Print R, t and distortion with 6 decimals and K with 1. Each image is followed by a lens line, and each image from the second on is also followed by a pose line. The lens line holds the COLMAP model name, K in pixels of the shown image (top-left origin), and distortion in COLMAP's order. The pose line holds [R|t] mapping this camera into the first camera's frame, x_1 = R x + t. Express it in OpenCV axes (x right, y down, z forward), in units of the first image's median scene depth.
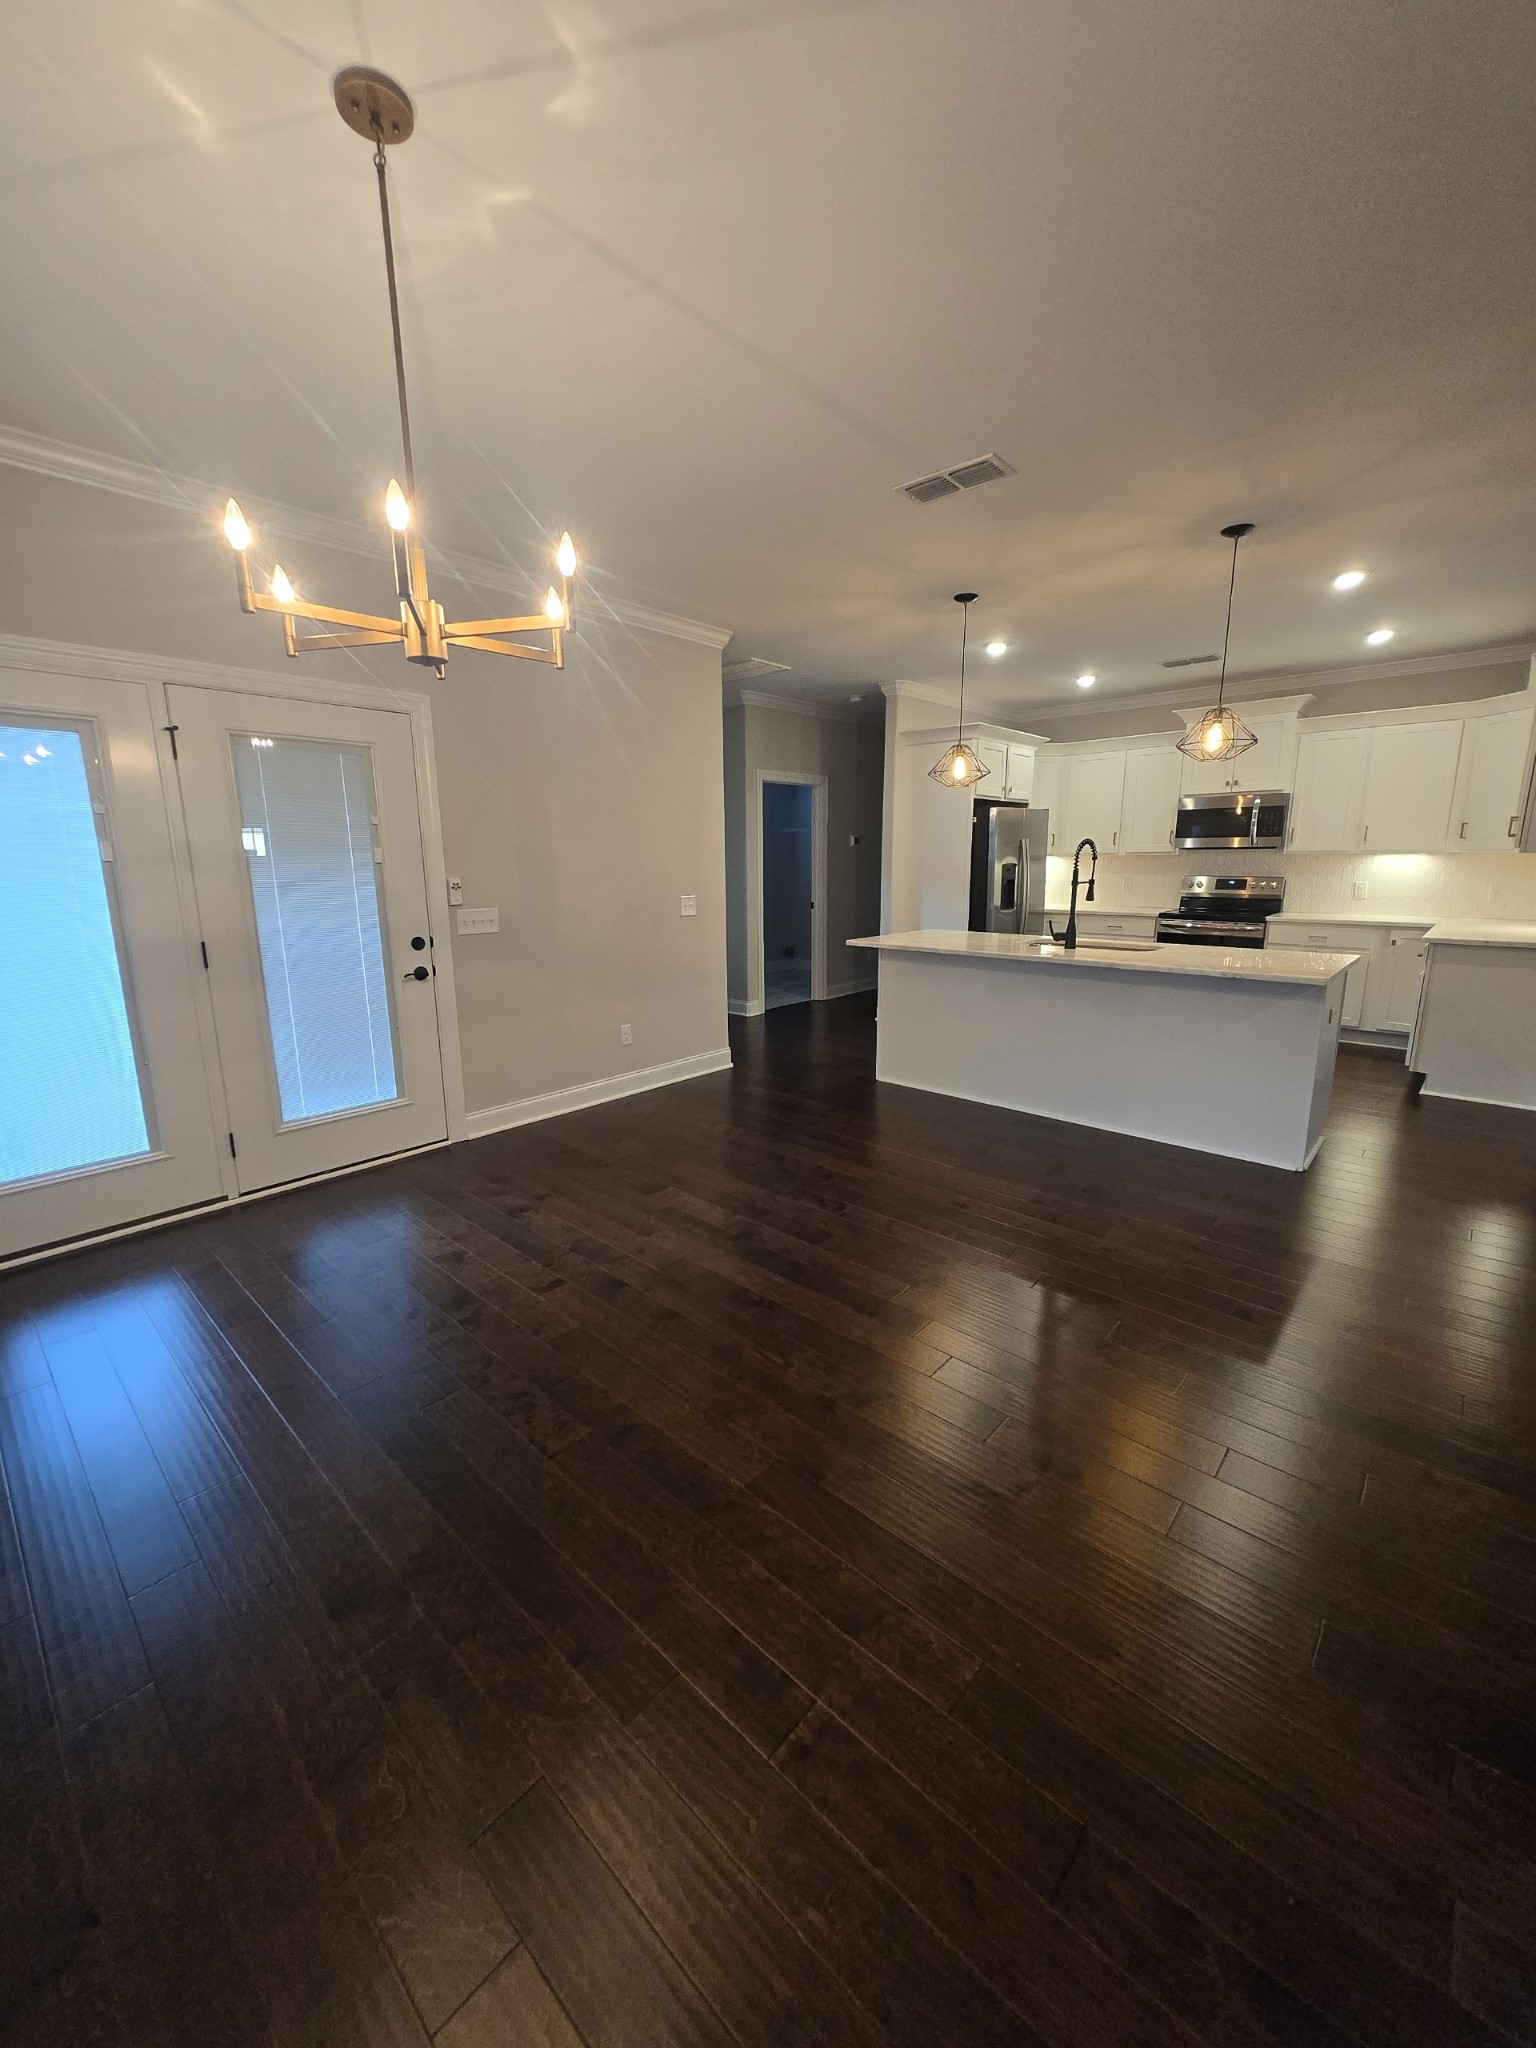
lens RADIAL K [[804.4, 0, 756.7], [0, 804.4, 1024.5], [0, 0, 1]] dist [-0.002223, 0.000488]
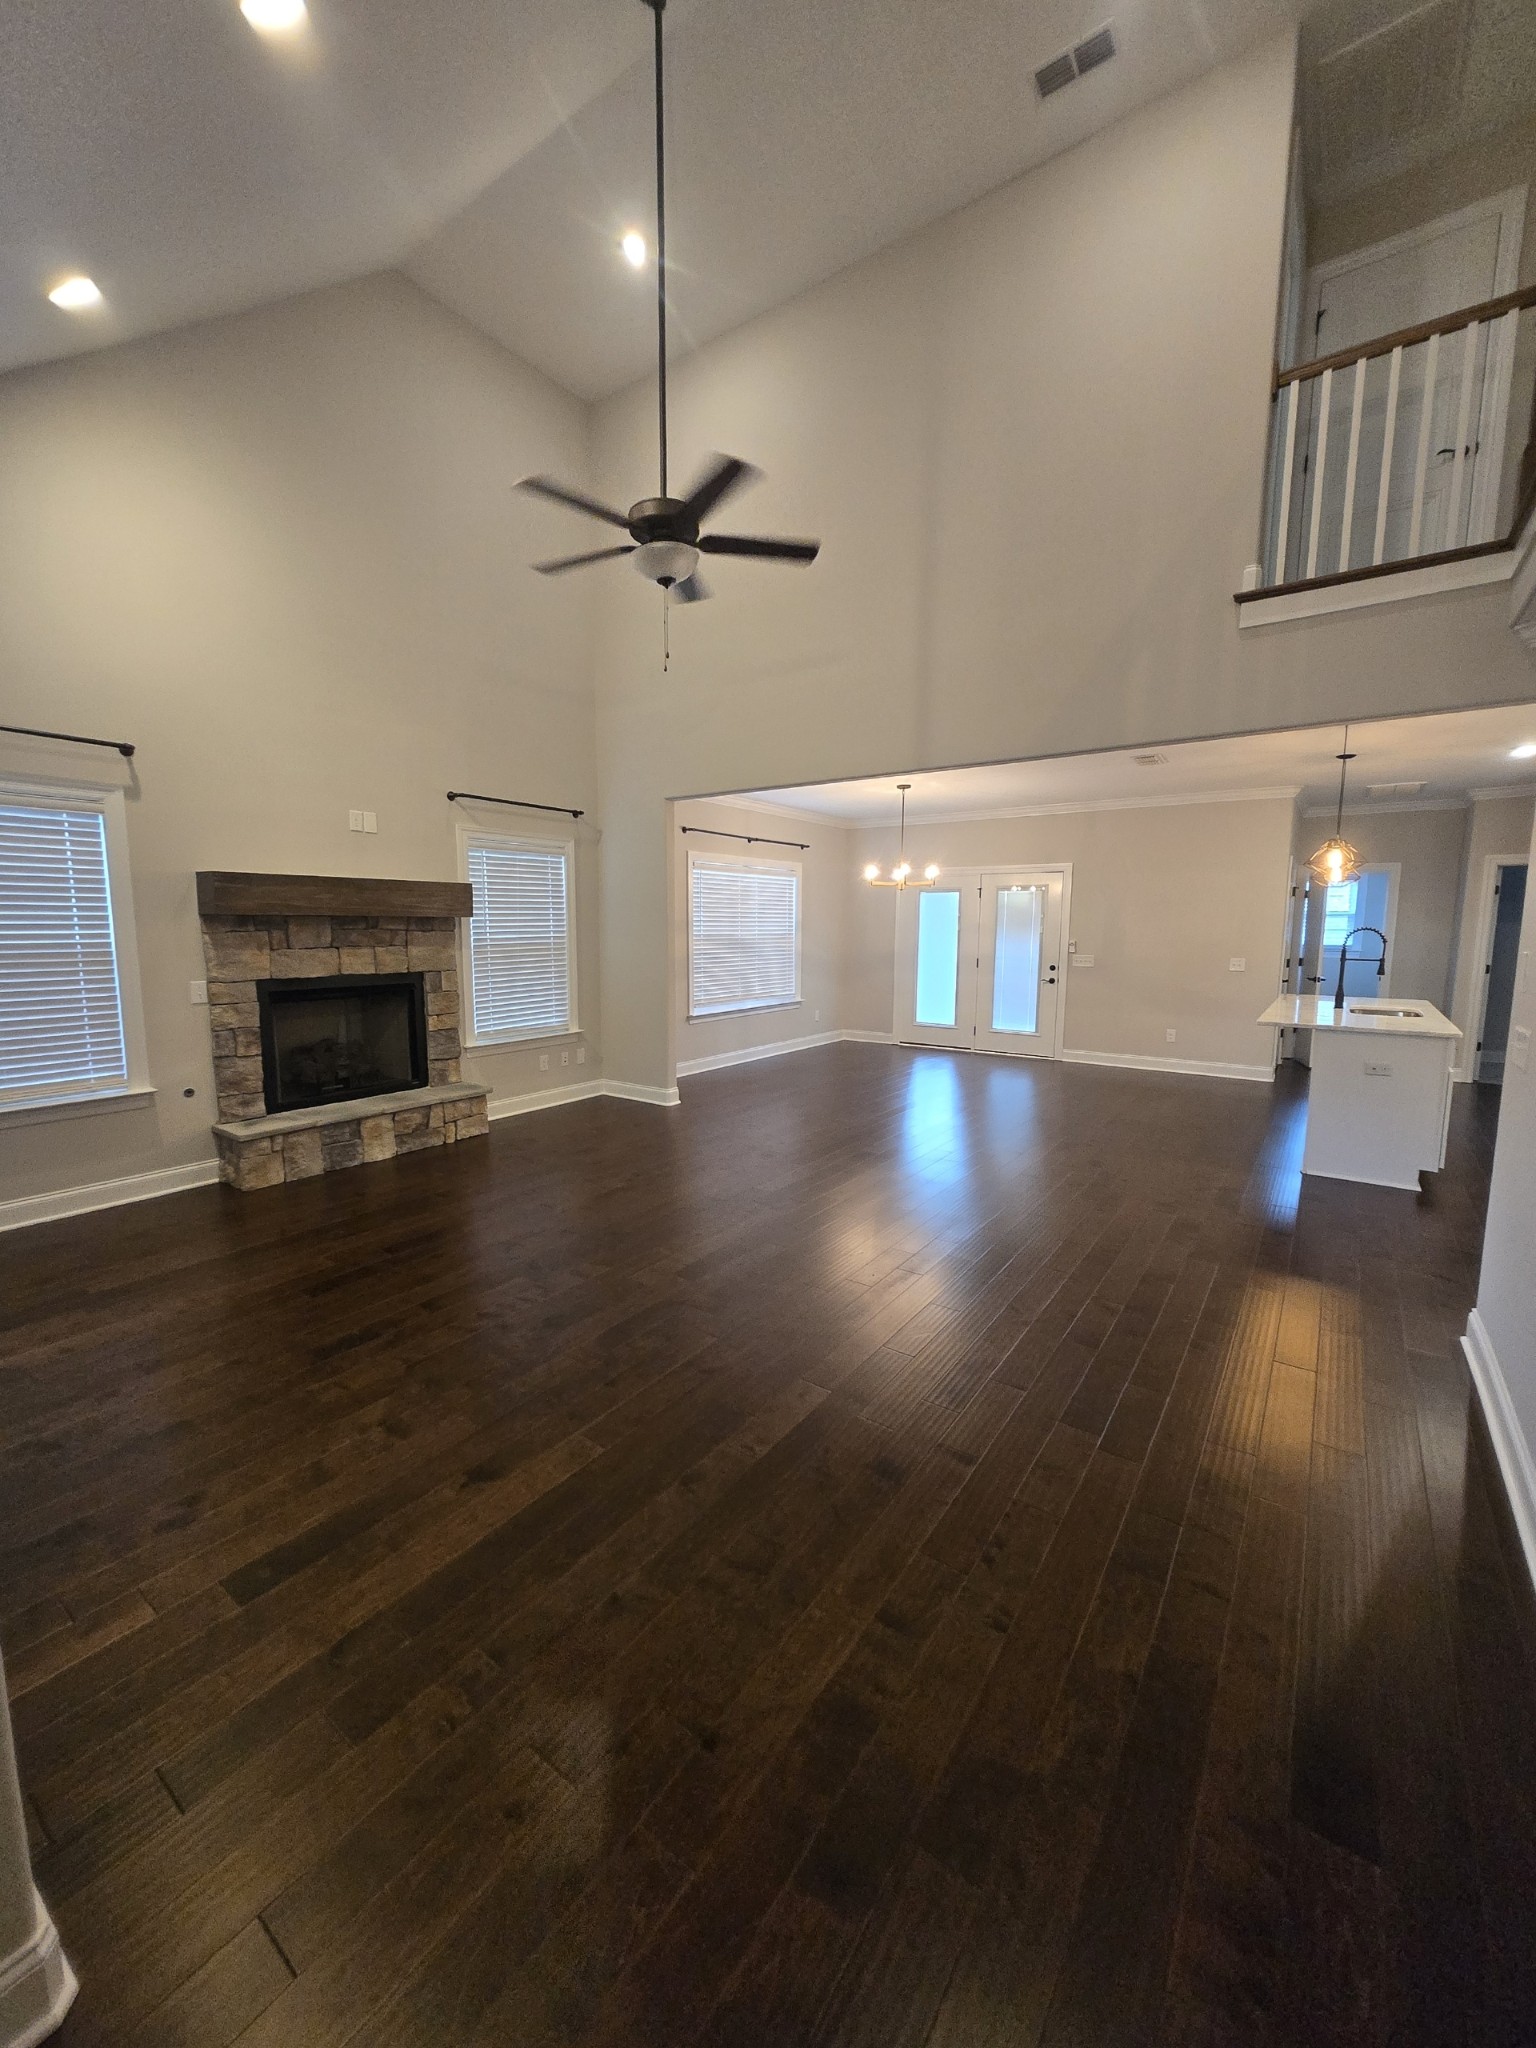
lens RADIAL K [[804.4, 0, 756.1], [0, 804.4, 1021.1], [0, 0, 1]] dist [-0.002223, 0.000488]
pose [[0.119620, 0.127962, -0.984539, 1.647602], [-0.208819, 0.972719, 0.101055, -0.006342], [0.970611, 0.193503, 0.143078, -0.122867]]
